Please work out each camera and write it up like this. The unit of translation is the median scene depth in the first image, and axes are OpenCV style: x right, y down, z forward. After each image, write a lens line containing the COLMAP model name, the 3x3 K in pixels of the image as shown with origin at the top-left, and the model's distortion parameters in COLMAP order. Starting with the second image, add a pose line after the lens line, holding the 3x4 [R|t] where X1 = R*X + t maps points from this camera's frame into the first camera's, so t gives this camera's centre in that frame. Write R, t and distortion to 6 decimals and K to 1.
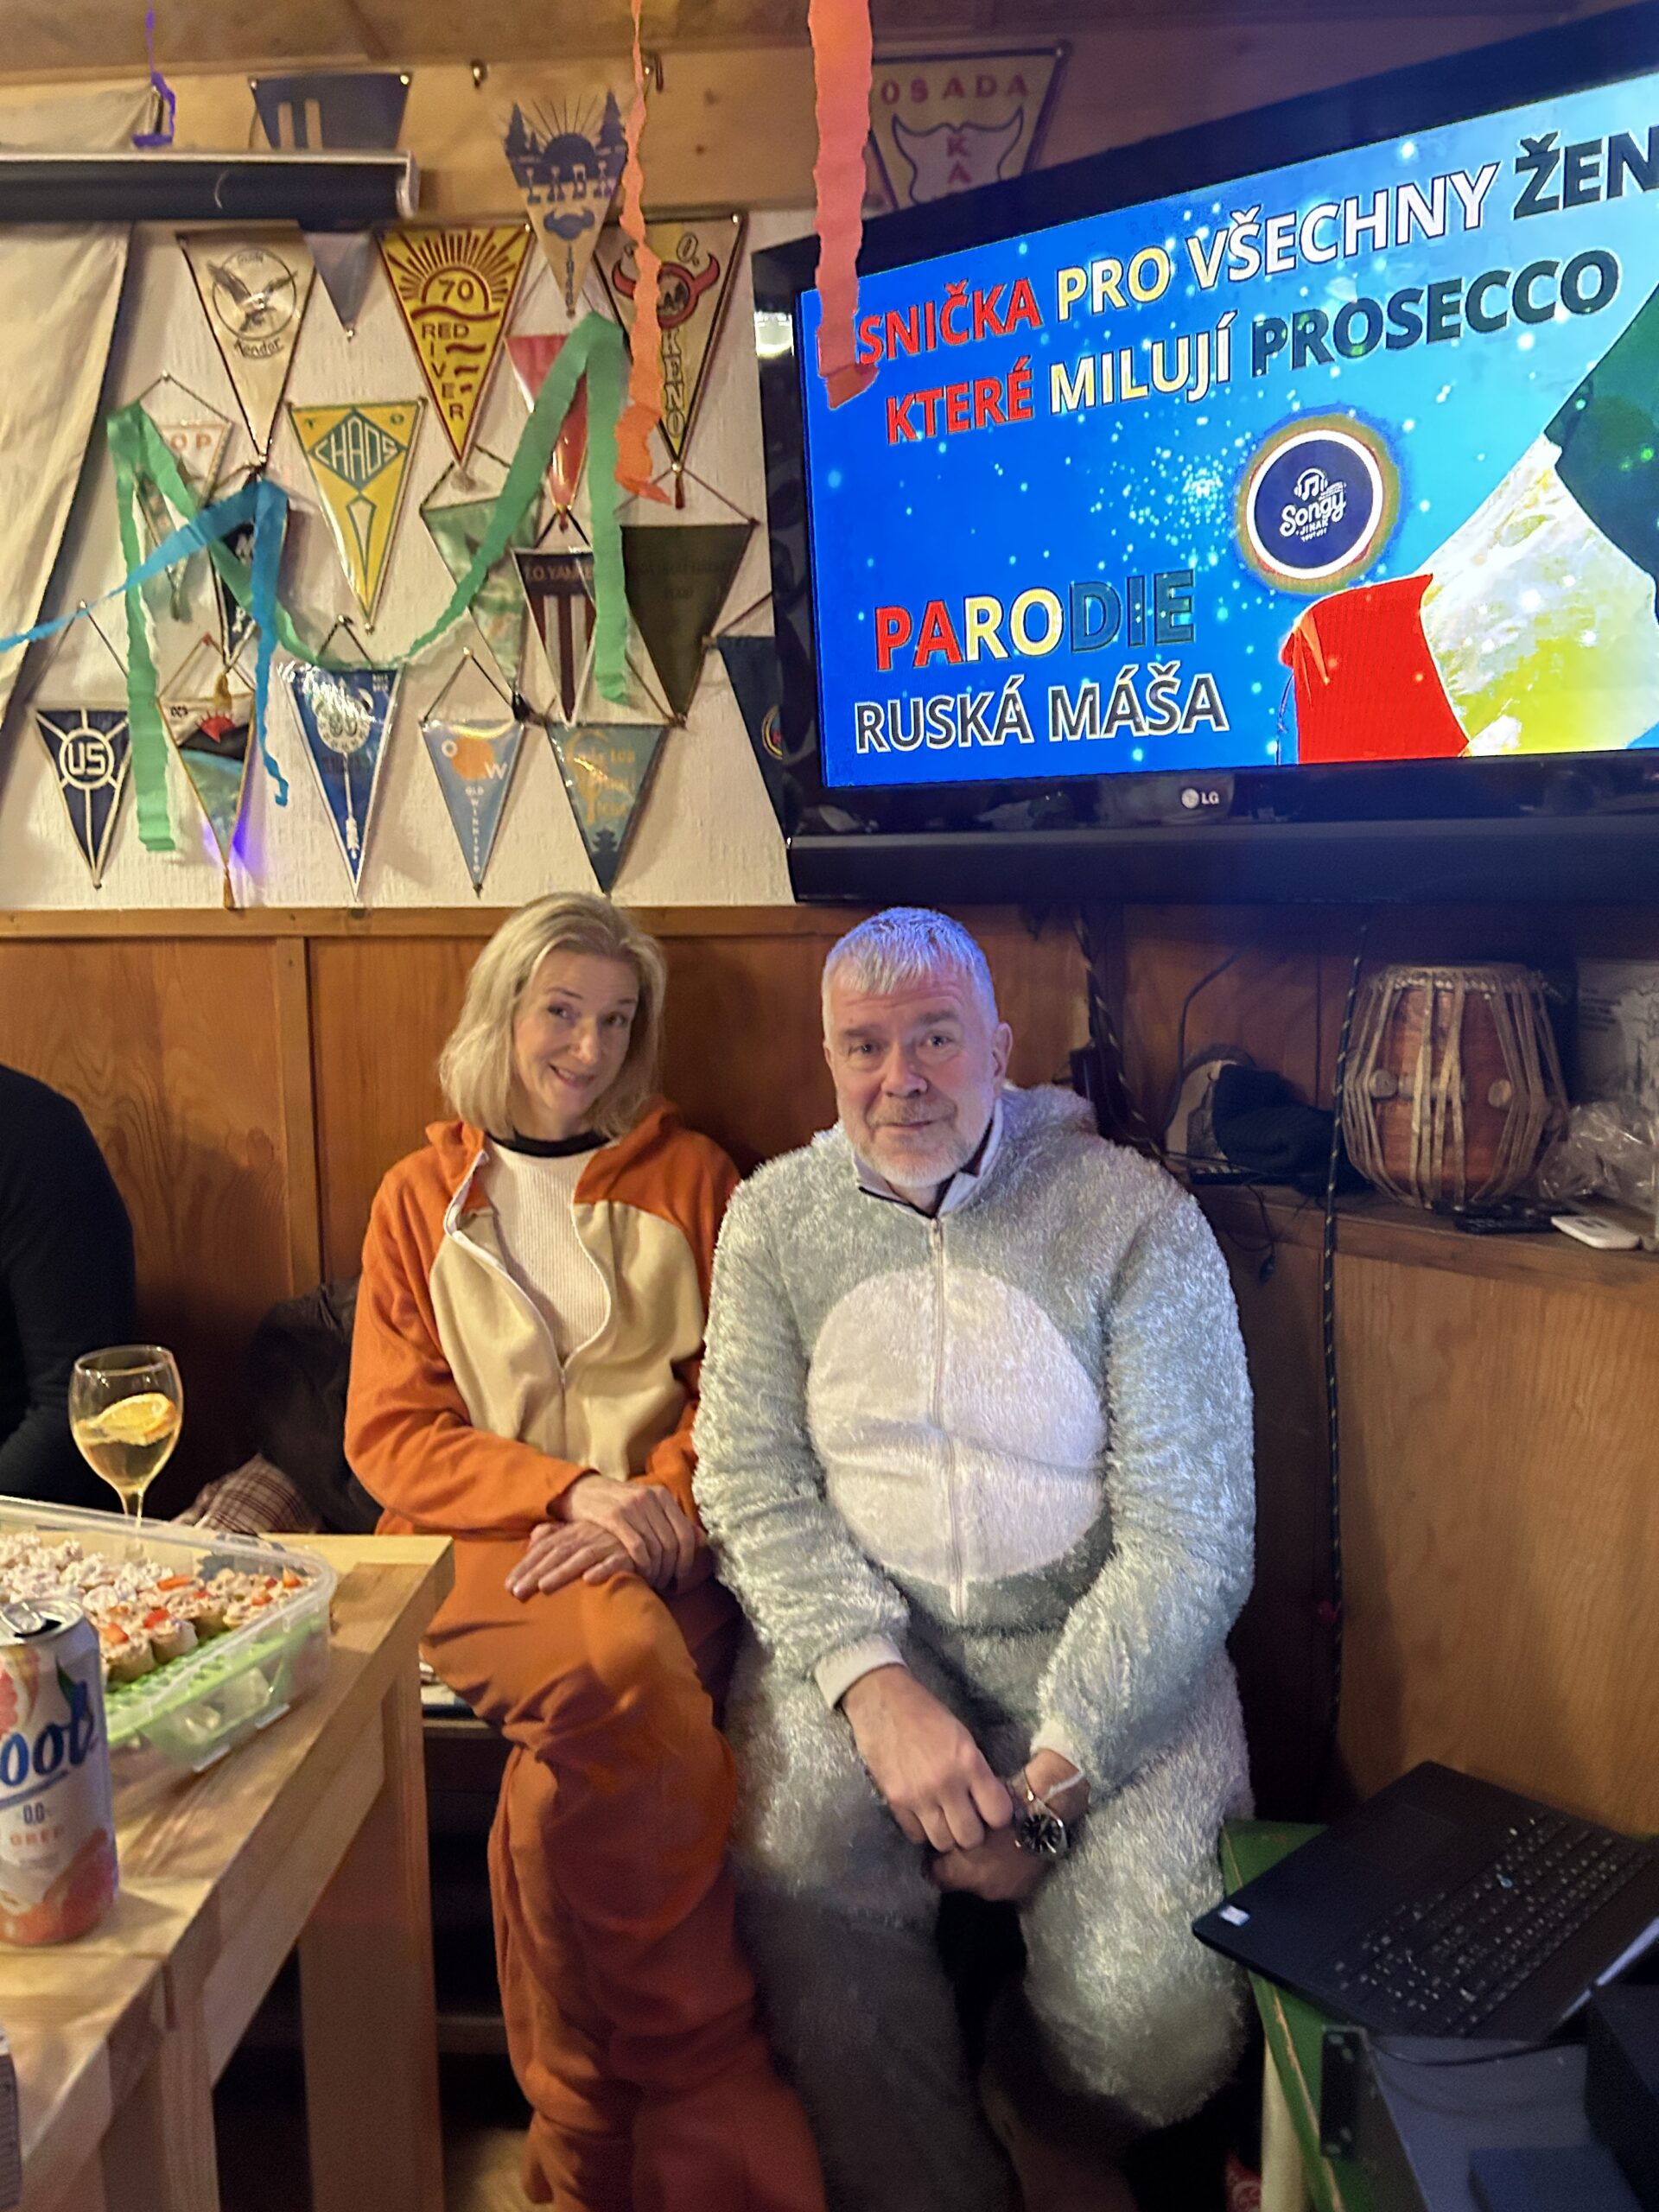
lens RADIAL K [[1670.2, 0, 840.5], [0, 1670.2, 1075.0], [0, 0, 1]] dist [0.024827, -0.035213]
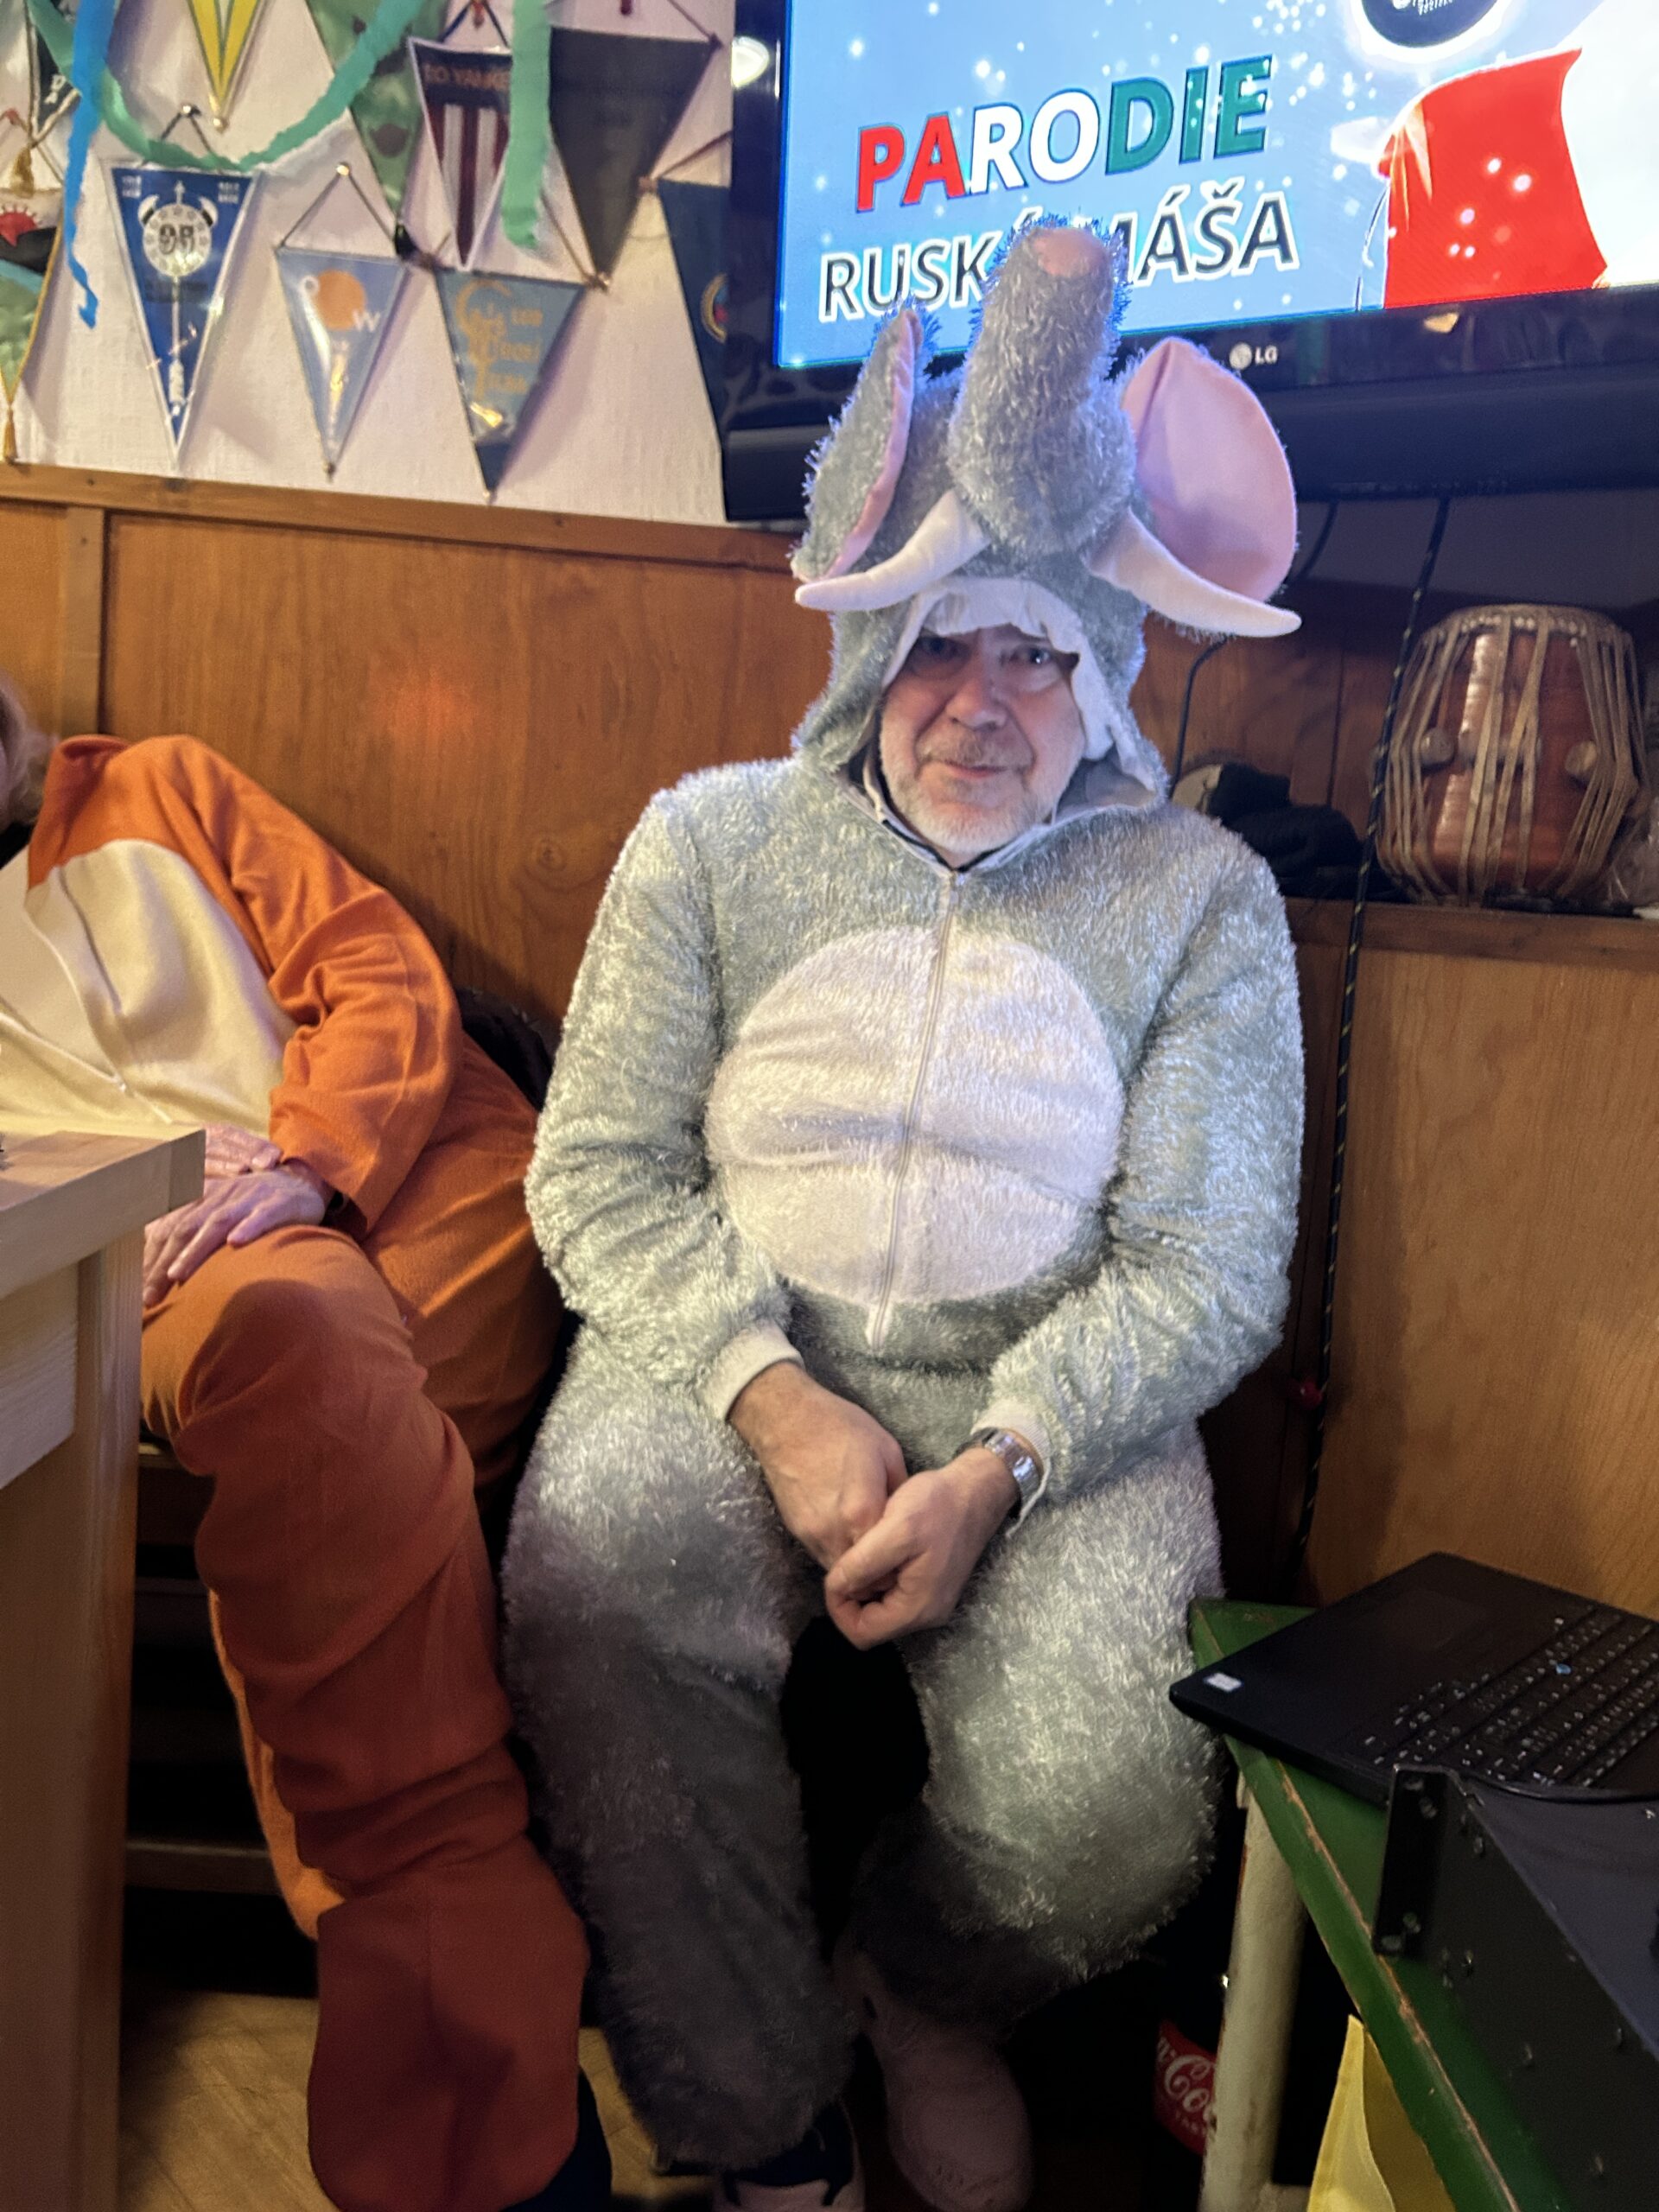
lens RADIAL K [[1670.2, 0, 841.7], [0, 1670.2, 1101.1], [0, 0, 1]] dist [0.024827, -0.035213]
pose [[0.993102, 0.086067, 0.079633, -0.012513], [-0.086361, 0.996264, 0.000243, 0.189181], [-0.079314, -0.007119, 0.996824, 0.196666]]
